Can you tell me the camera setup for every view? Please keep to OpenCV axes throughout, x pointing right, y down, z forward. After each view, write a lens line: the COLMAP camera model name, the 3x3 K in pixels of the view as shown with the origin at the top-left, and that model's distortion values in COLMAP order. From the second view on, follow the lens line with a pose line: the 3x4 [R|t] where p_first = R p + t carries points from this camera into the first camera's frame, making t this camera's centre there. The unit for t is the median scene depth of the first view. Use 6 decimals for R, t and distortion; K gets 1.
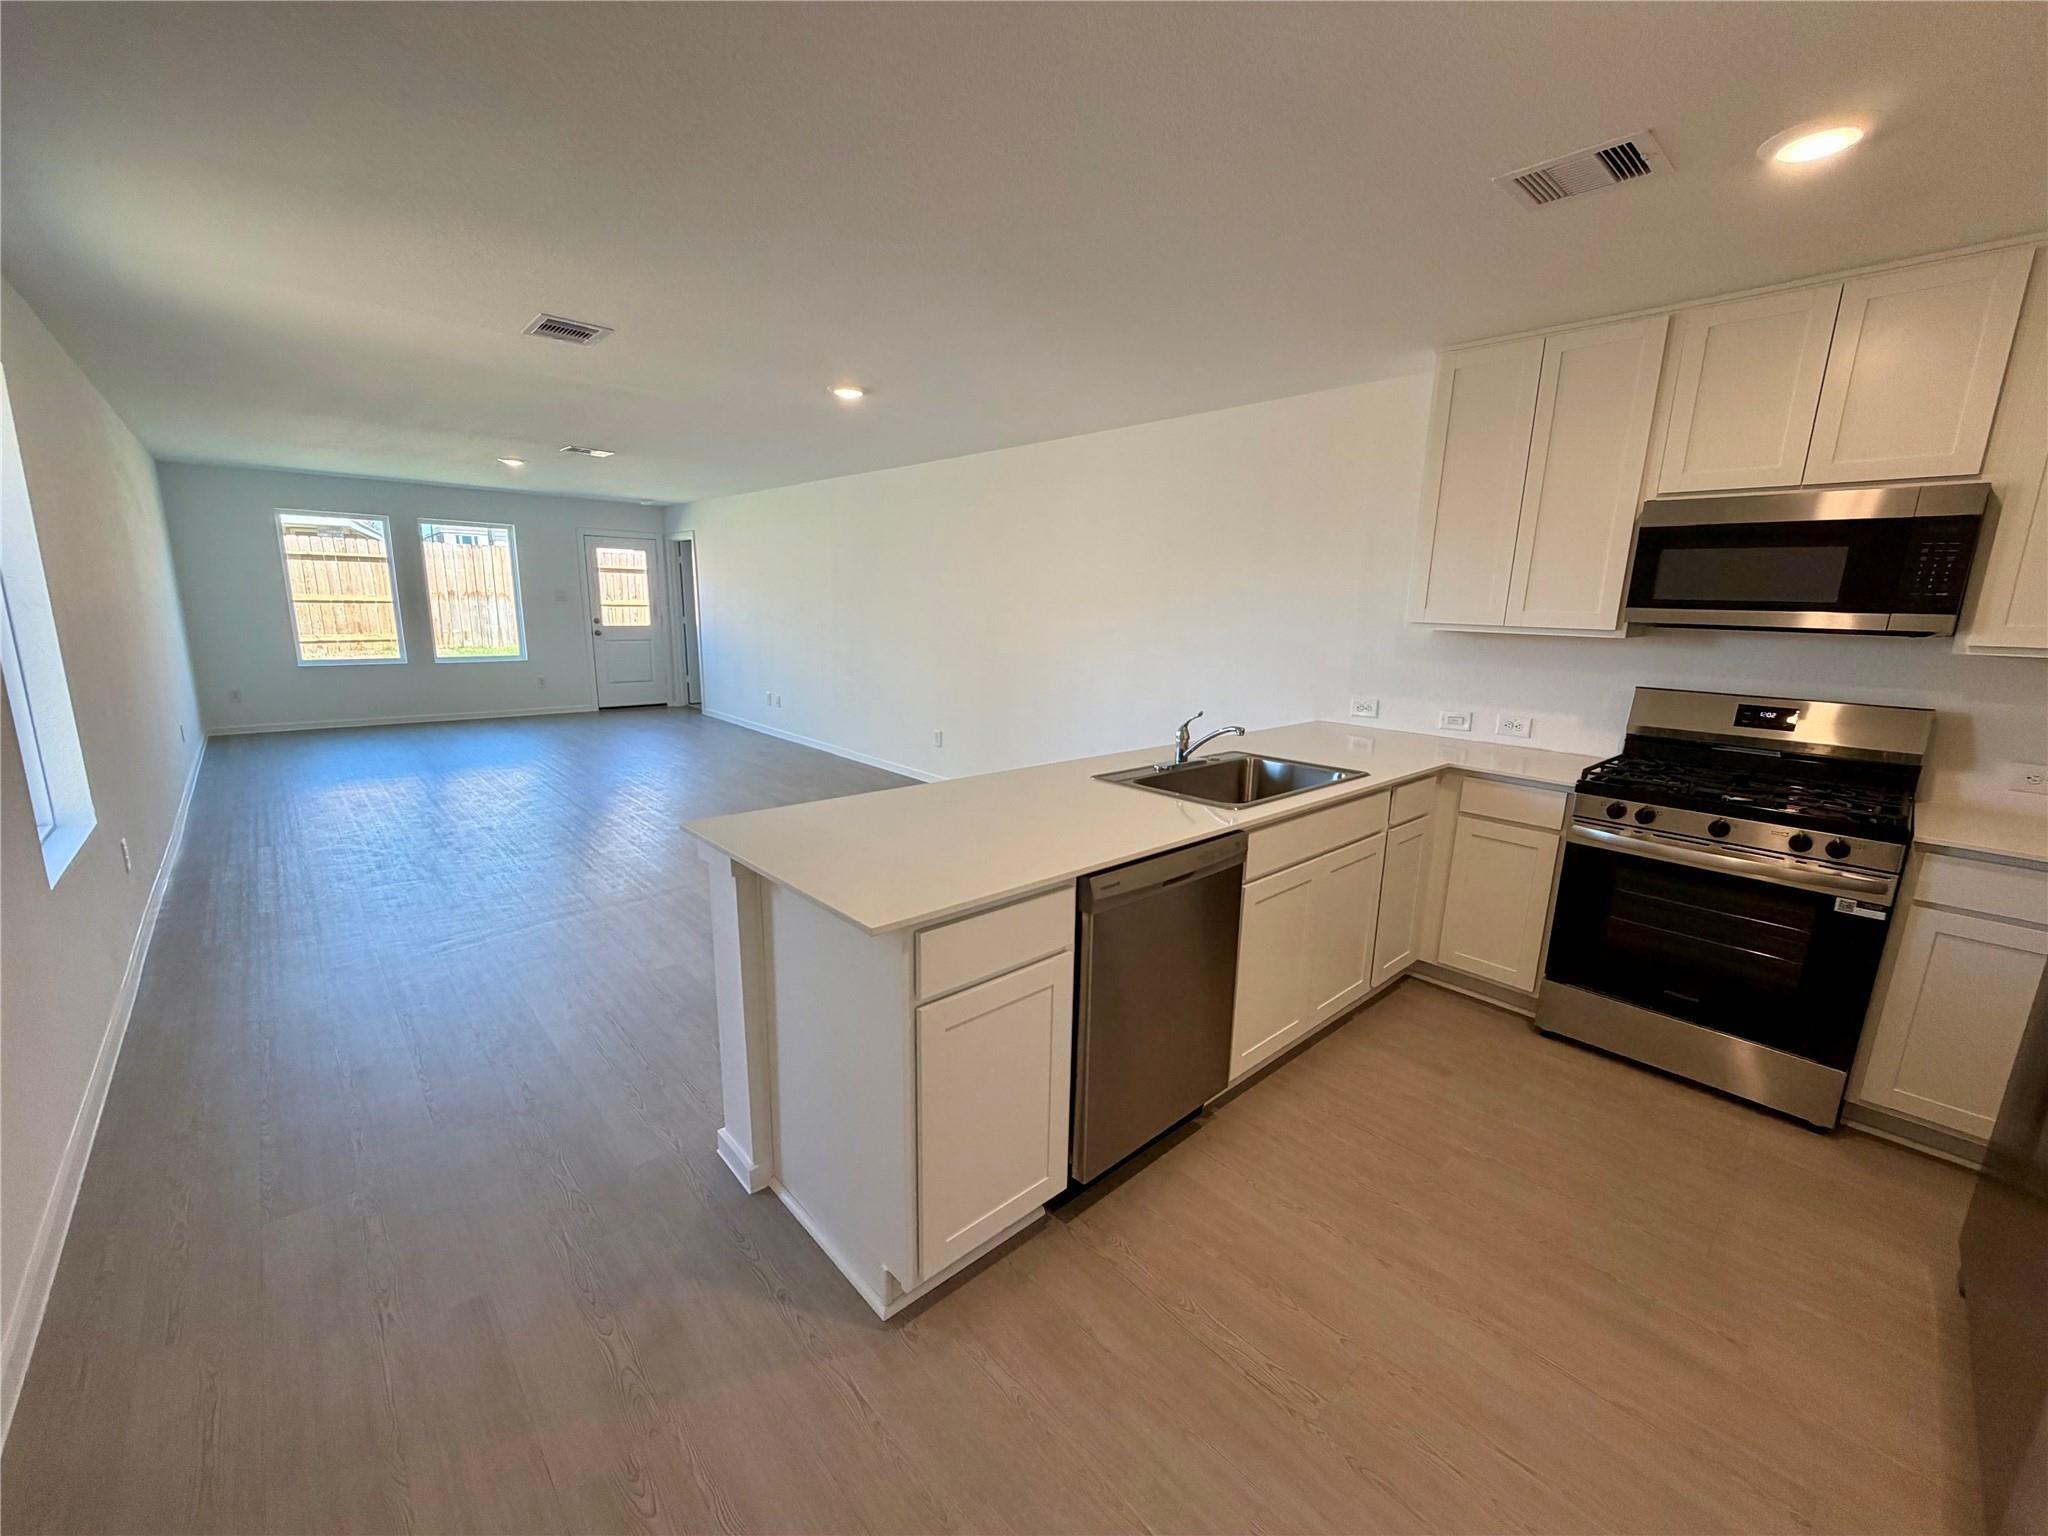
lens RADIAL K [[816.9, 0, 1015.6], [0, 816.9, 769.6], [0, 0, 1]] dist [-0.000263, -0.000421]
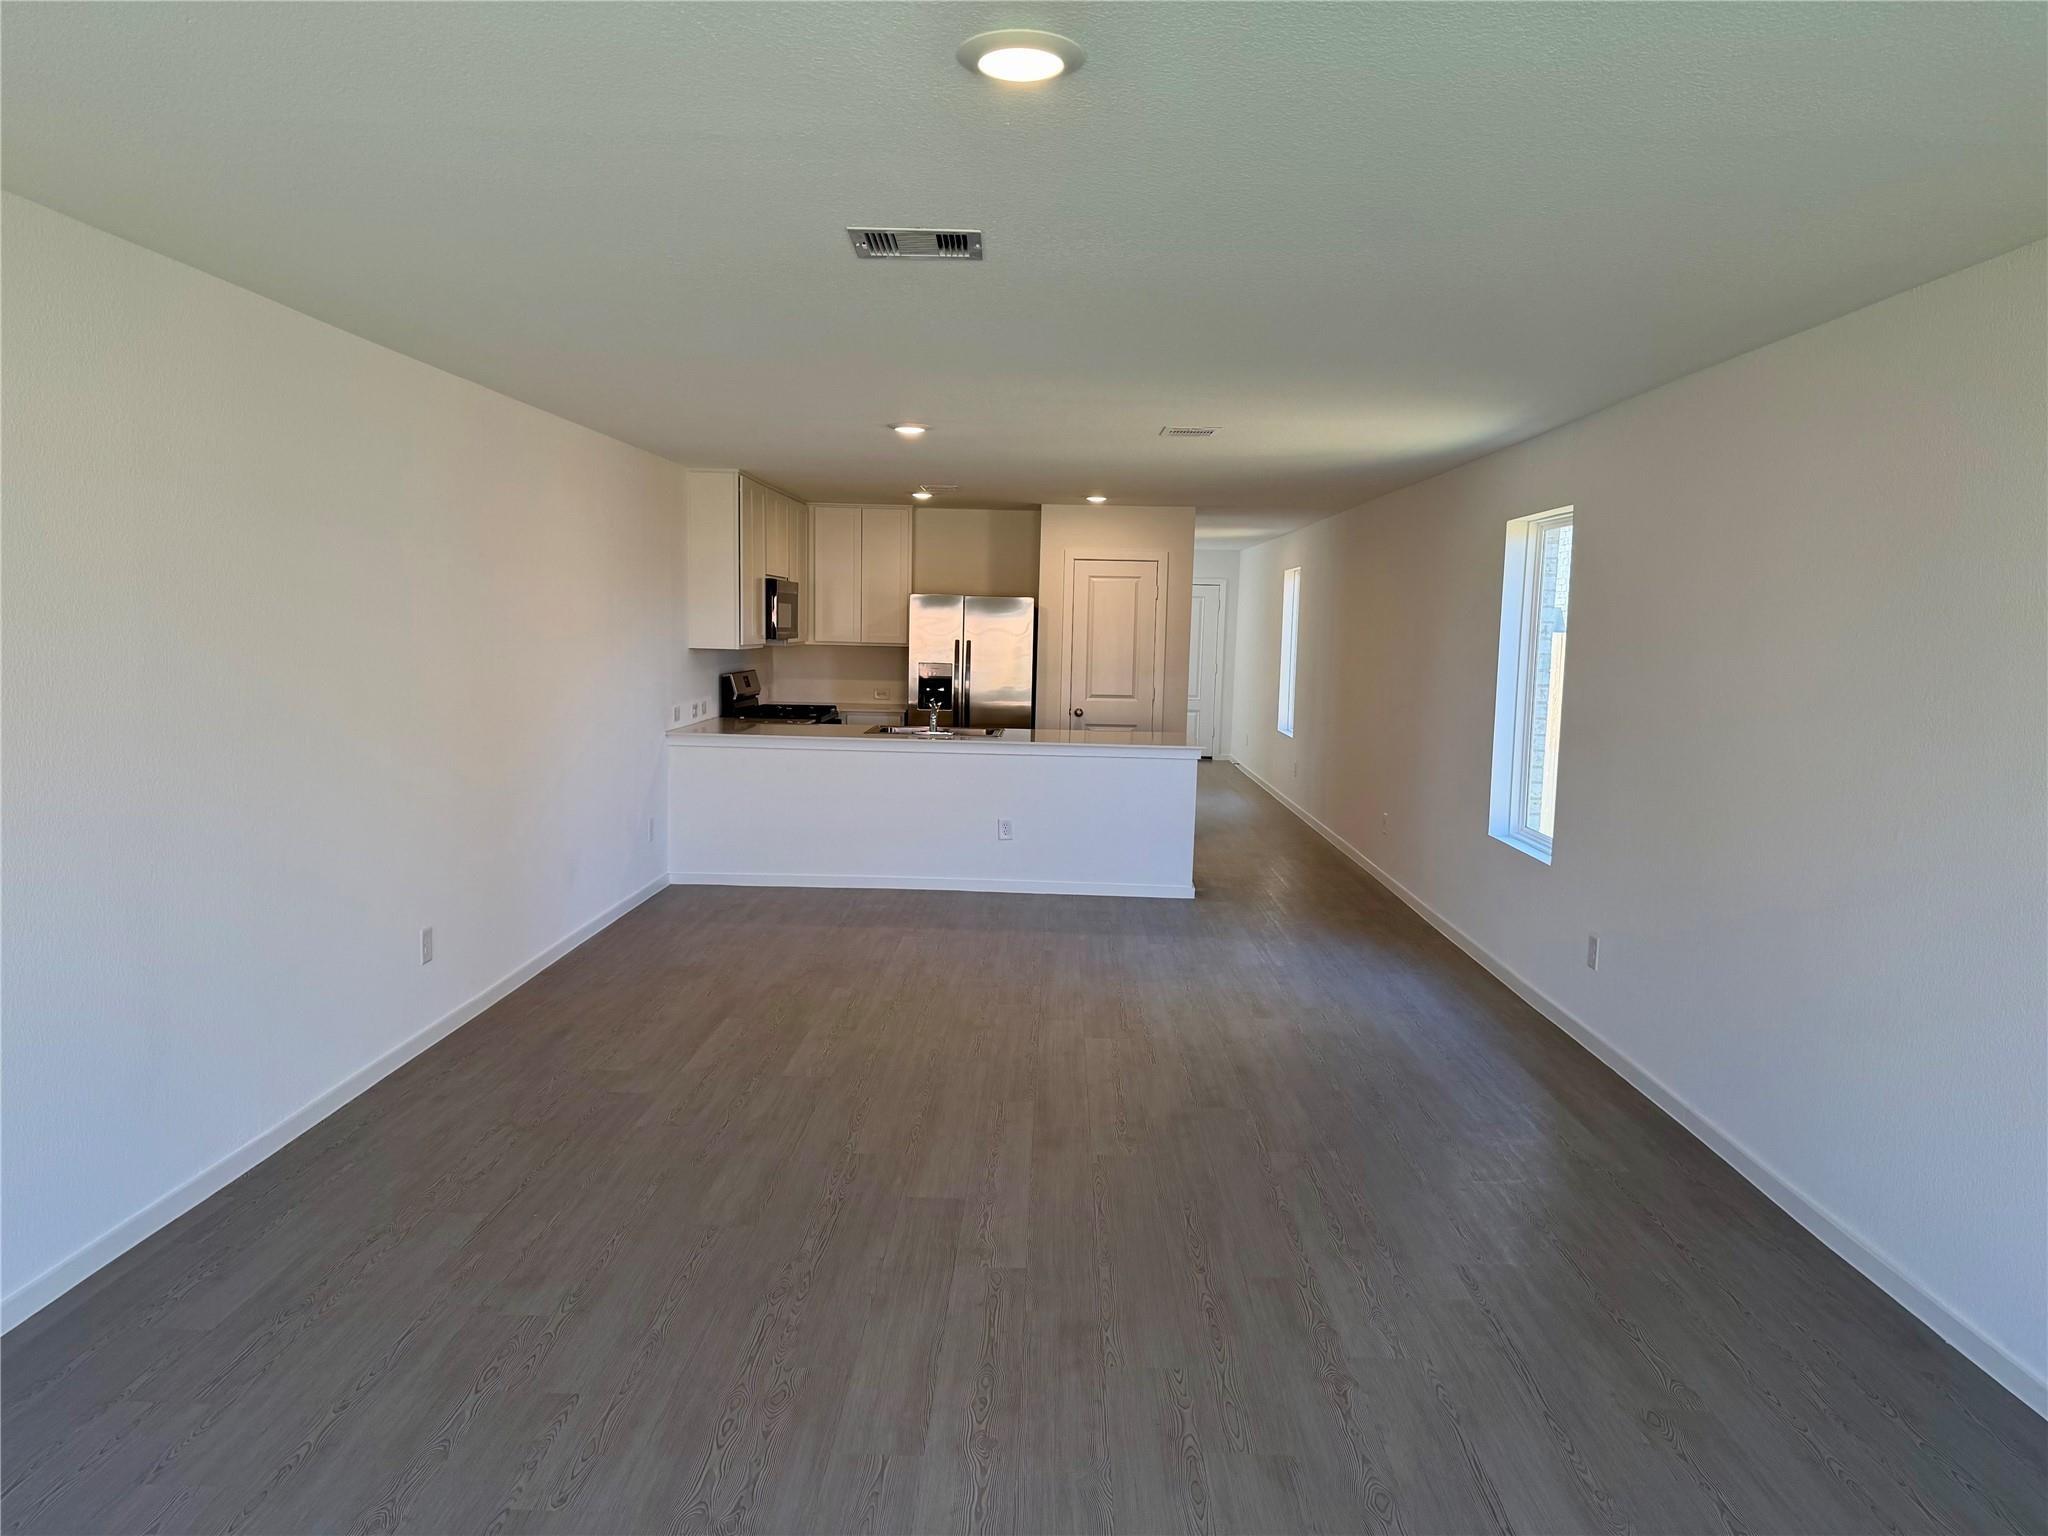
lens RADIAL K [[1436.3, 0, 995.5], [0, 1436.3, 768.4], [0, 0, 1]] dist [0.131845, -0.209516]
pose [[-0.709918, -0.113783, 0.695032, -1.930540], [0.105284, 0.958628, 0.264475, -0.696054], [-0.696370, 0.260931, -0.668568, 2.832477]]
